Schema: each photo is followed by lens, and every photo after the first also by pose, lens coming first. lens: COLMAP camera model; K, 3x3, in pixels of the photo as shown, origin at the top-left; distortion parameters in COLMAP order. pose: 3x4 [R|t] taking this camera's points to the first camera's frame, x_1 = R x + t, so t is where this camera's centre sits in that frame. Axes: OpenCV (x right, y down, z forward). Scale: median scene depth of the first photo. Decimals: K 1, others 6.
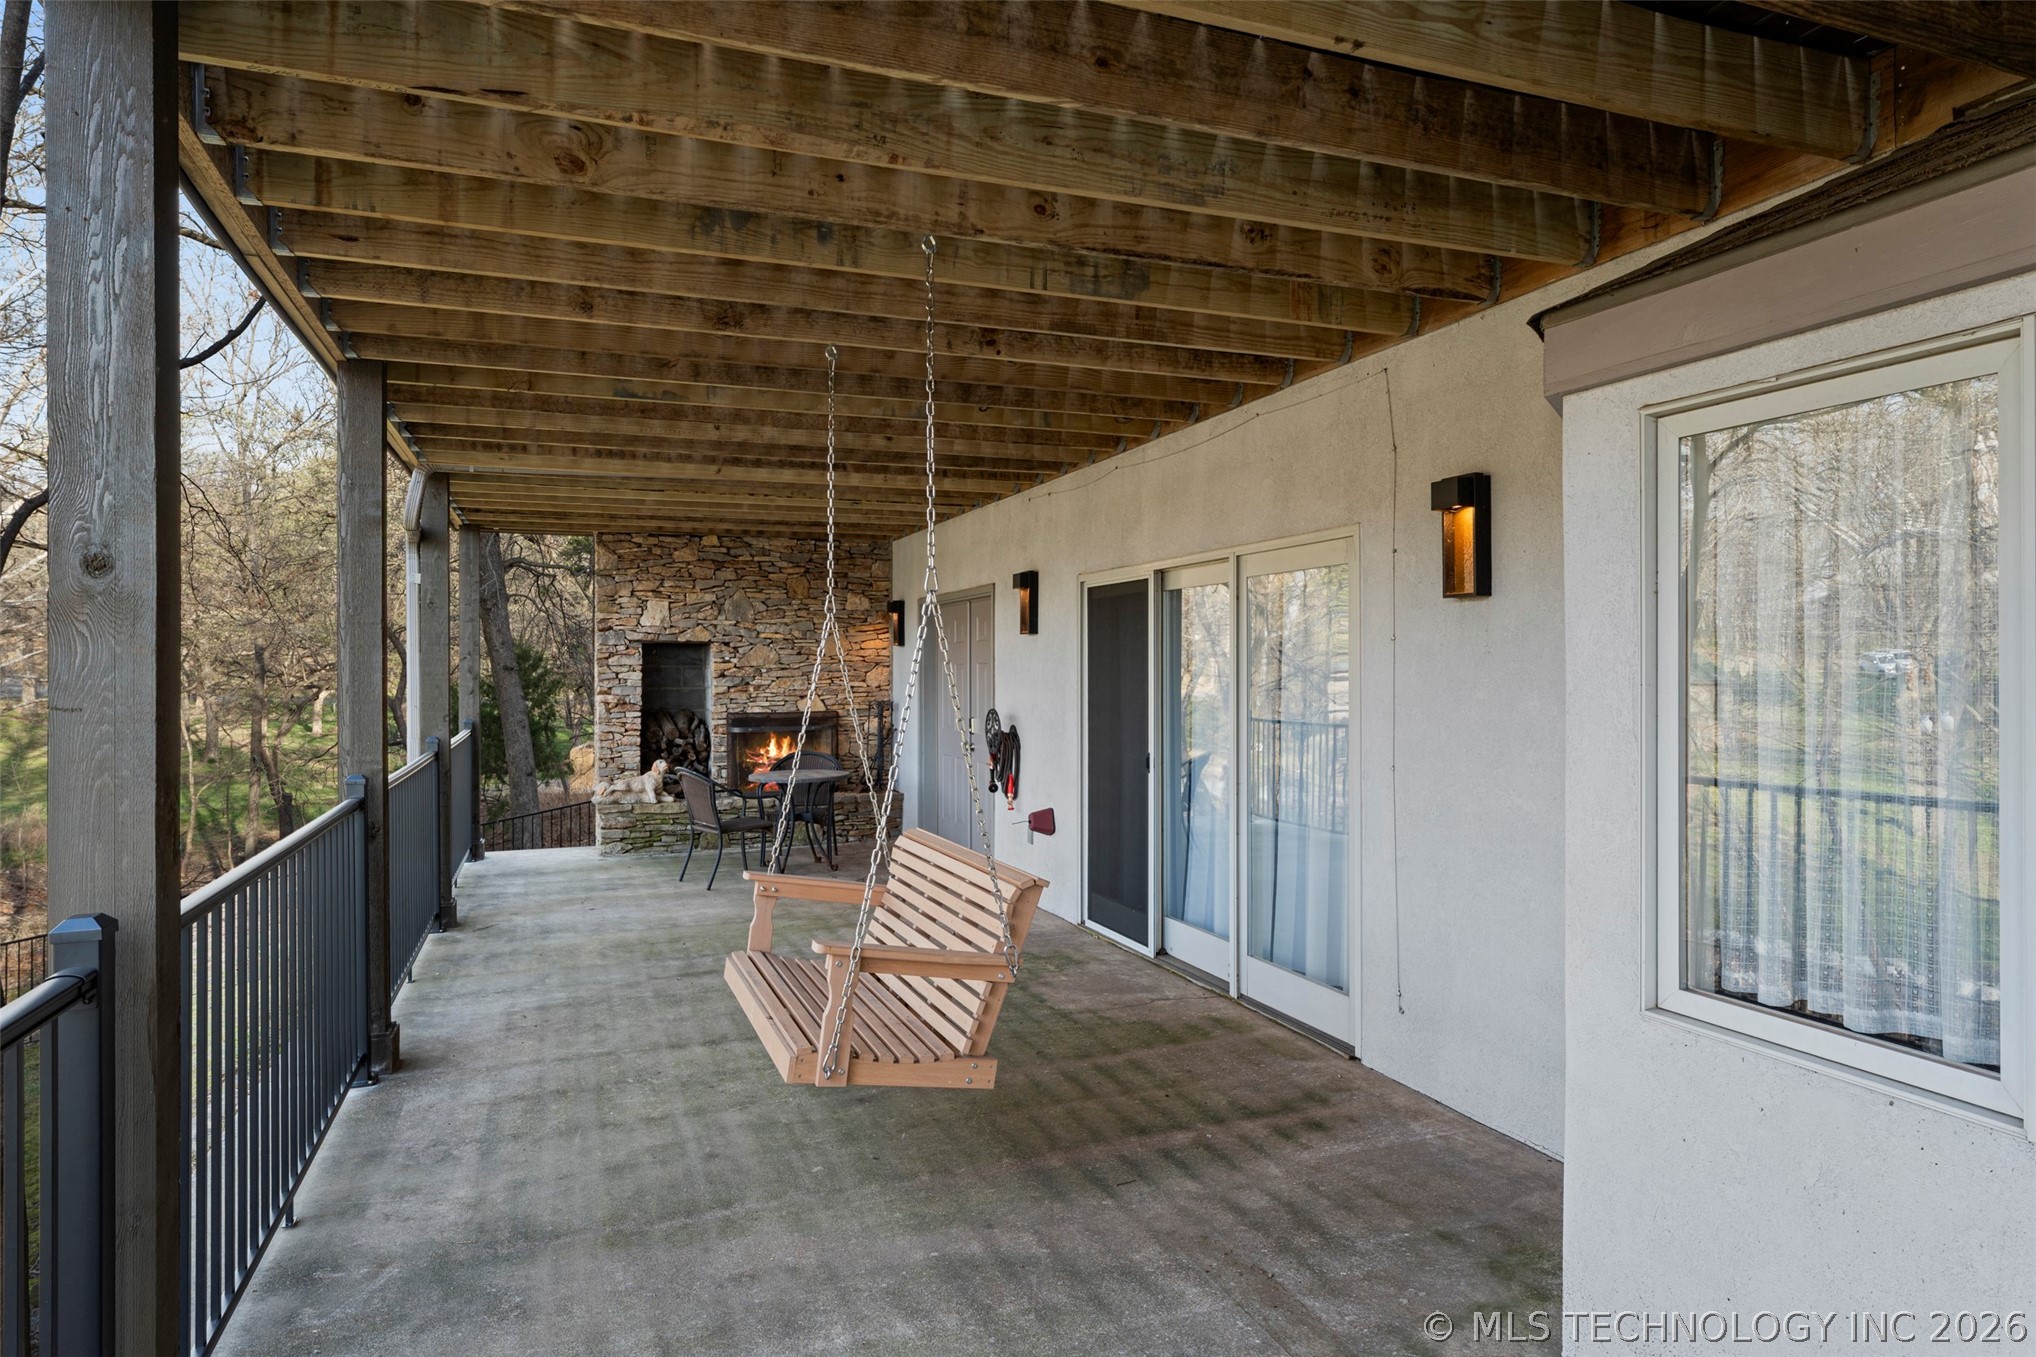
lens RADIAL K [[1182.0, 0, 1022.4], [0, 1182.0, 668.7], [0, 0, 1]] dist [0.010795, 0.000304]
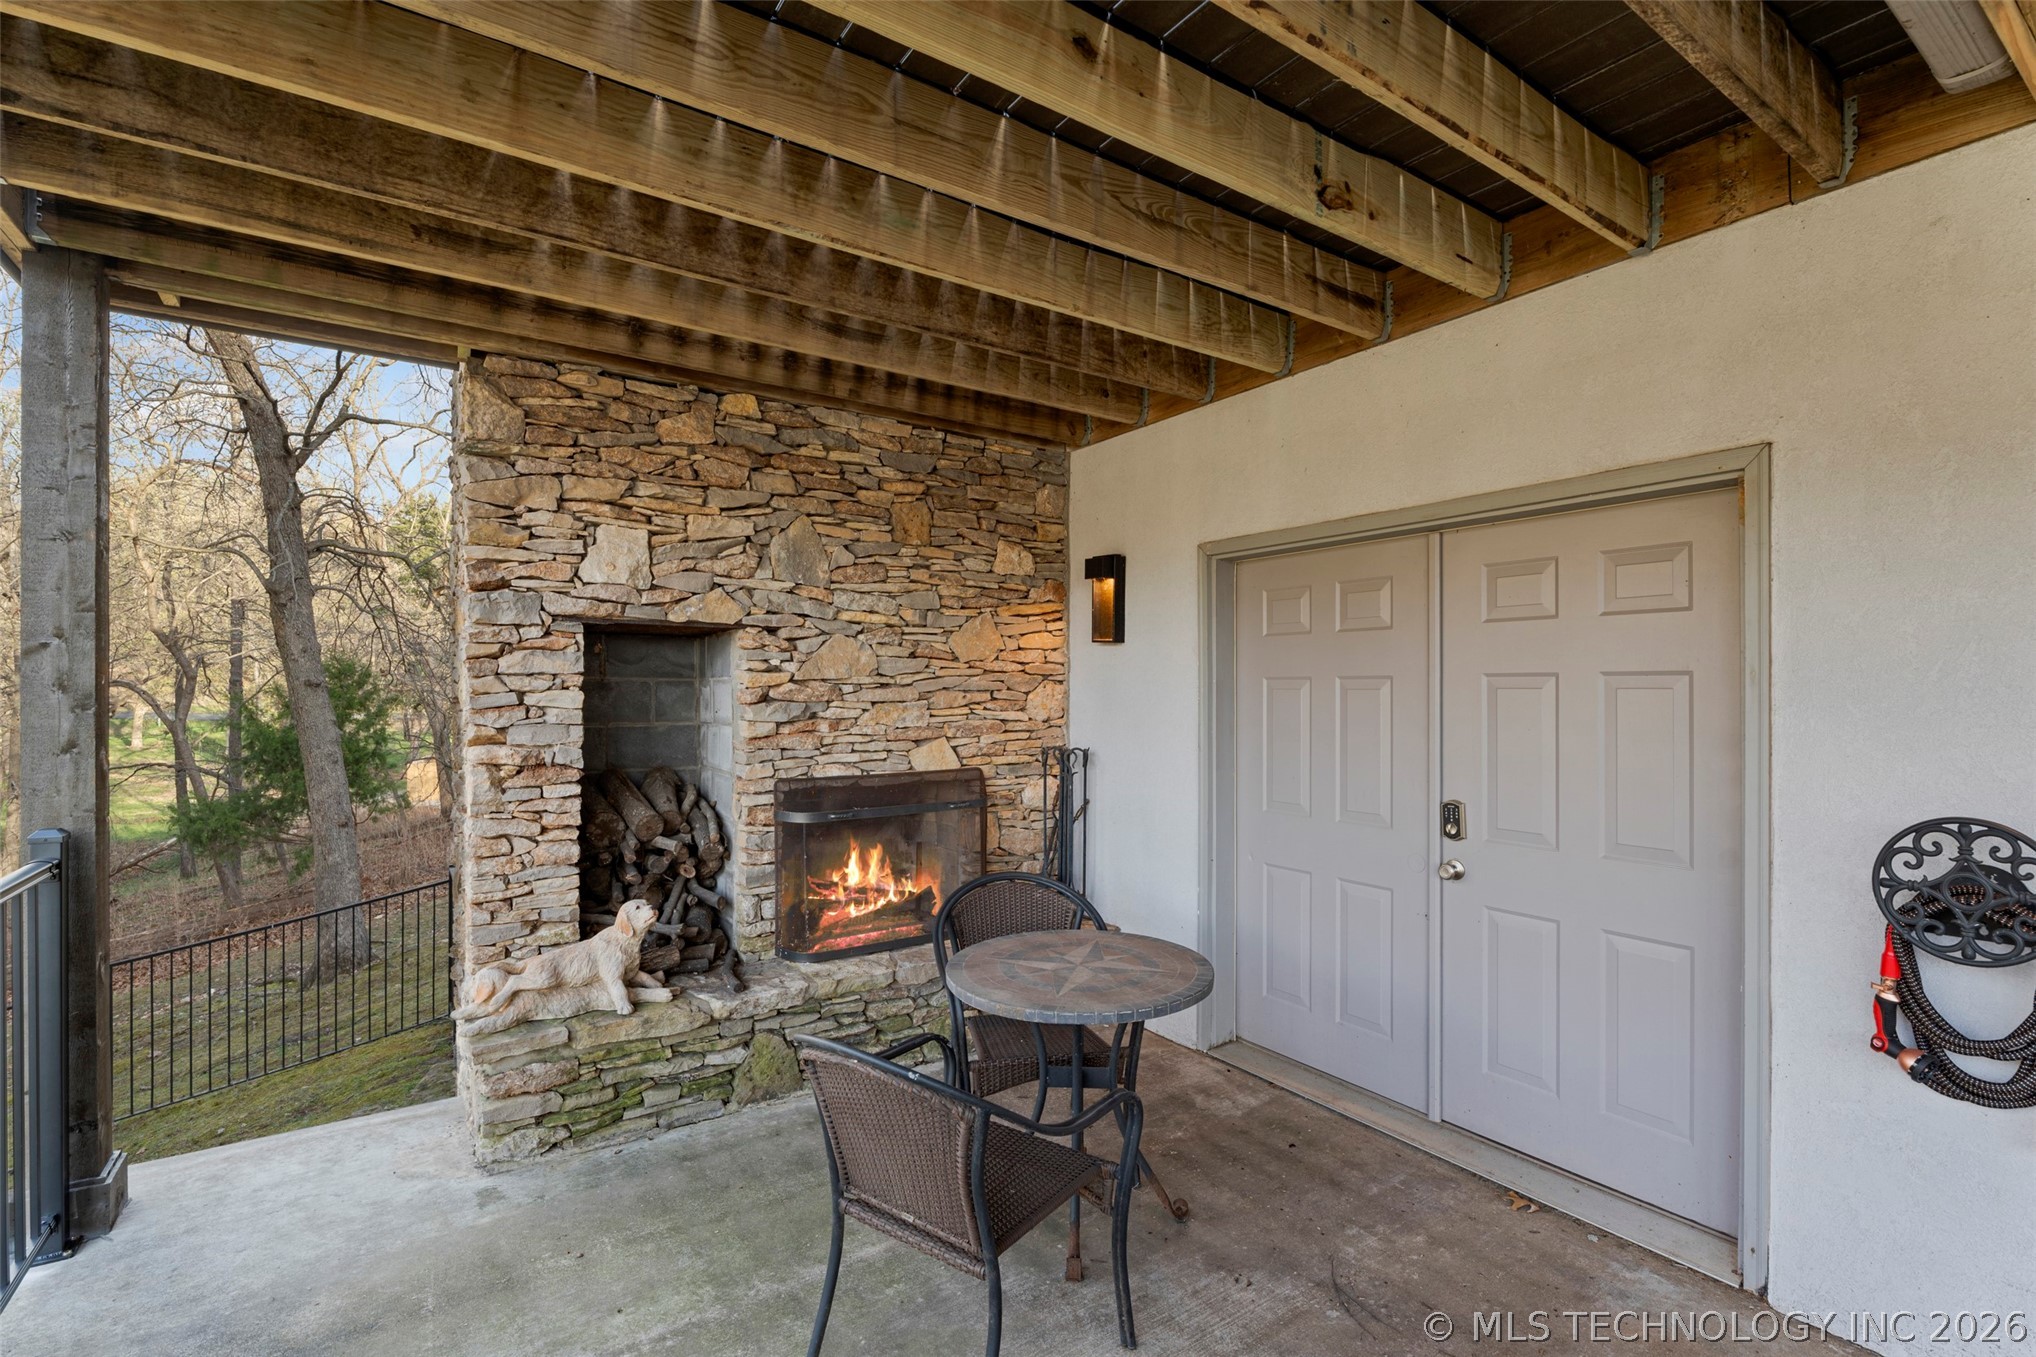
lens RADIAL K [[904.0, 0, 1014.8], [0, 904.0, 694.3], [0, 0, 1]] dist [0.005207, -0.002152]
pose [[0.974936, 0.004633, 0.222437, -0.237287], [-0.005690, 0.999975, 0.004109, 0.001901], [-0.222413, -0.005272, 0.974938, 0.633330]]
